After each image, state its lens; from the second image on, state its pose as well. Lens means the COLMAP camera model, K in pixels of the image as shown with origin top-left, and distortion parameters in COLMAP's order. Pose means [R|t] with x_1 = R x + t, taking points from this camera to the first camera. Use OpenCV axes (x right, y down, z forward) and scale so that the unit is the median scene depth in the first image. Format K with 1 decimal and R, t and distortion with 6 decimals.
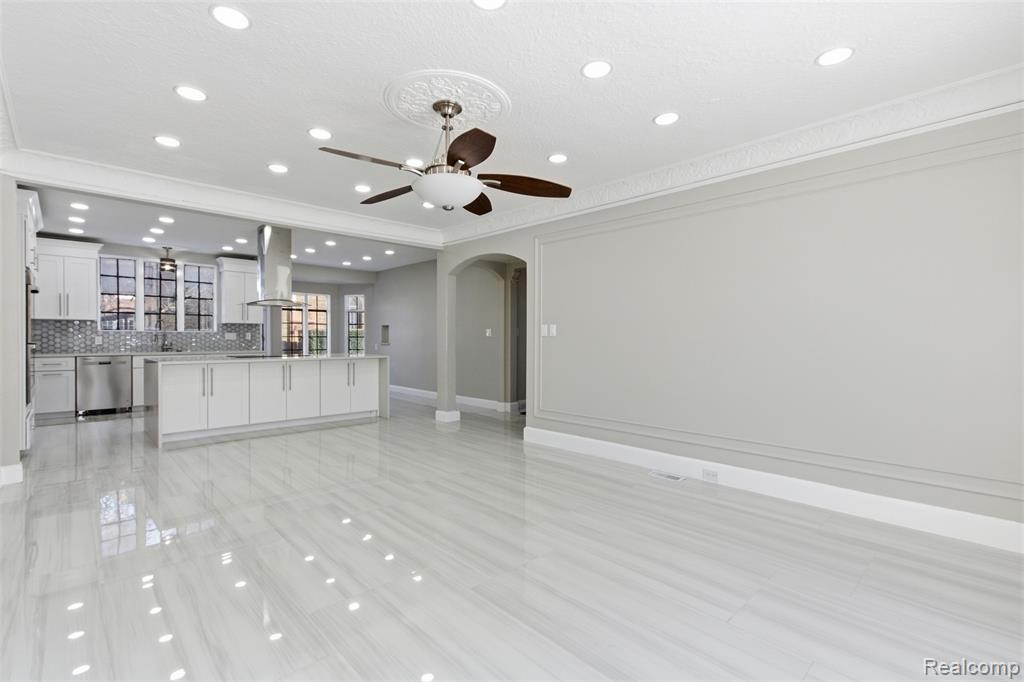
lens RADIAL K [[469.7, 0, 514.7], [0, 469.7, 339.3], [0, 0, 1]] dist [0.005742, 0.001258]
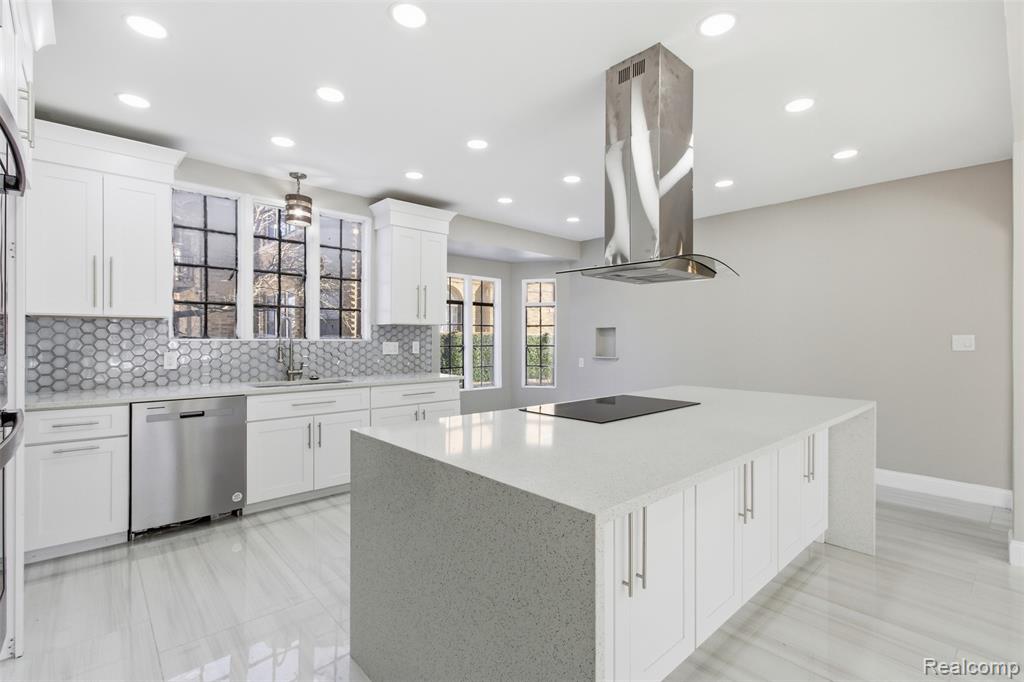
lens RADIAL K [[469.7, 0, 514.7], [0, 469.7, 339.3], [0, 0, 1]] dist [0.005742, 0.001258]
pose [[0.999733, -0.003951, -0.022759, -0.511177], [0.003792, 0.999968, -0.007033, -0.014080], [0.022786, 0.006944, 0.999716, 0.520058]]
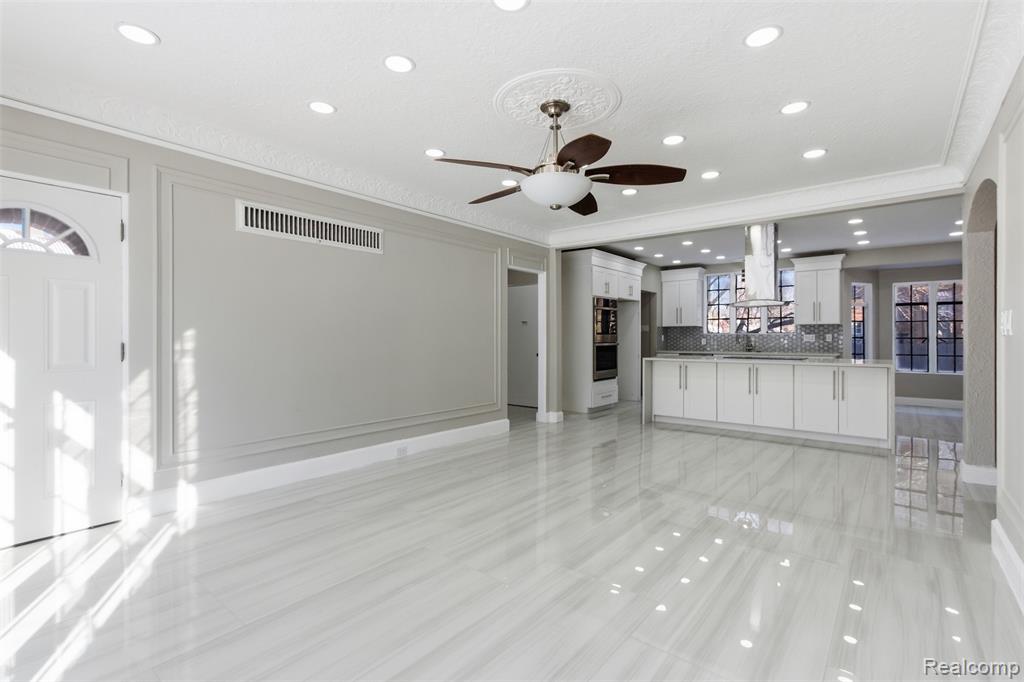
lens RADIAL K [[469.7, 0, 514.7], [0, 469.7, 339.3], [0, 0, 1]] dist [0.005742, 0.001258]
pose [[0.123759, -0.001130, -0.992312, 0.328180], [-0.003741, 0.999992, -0.001605, 0.000112], [0.992305, 0.003911, 0.123754, 0.317132]]
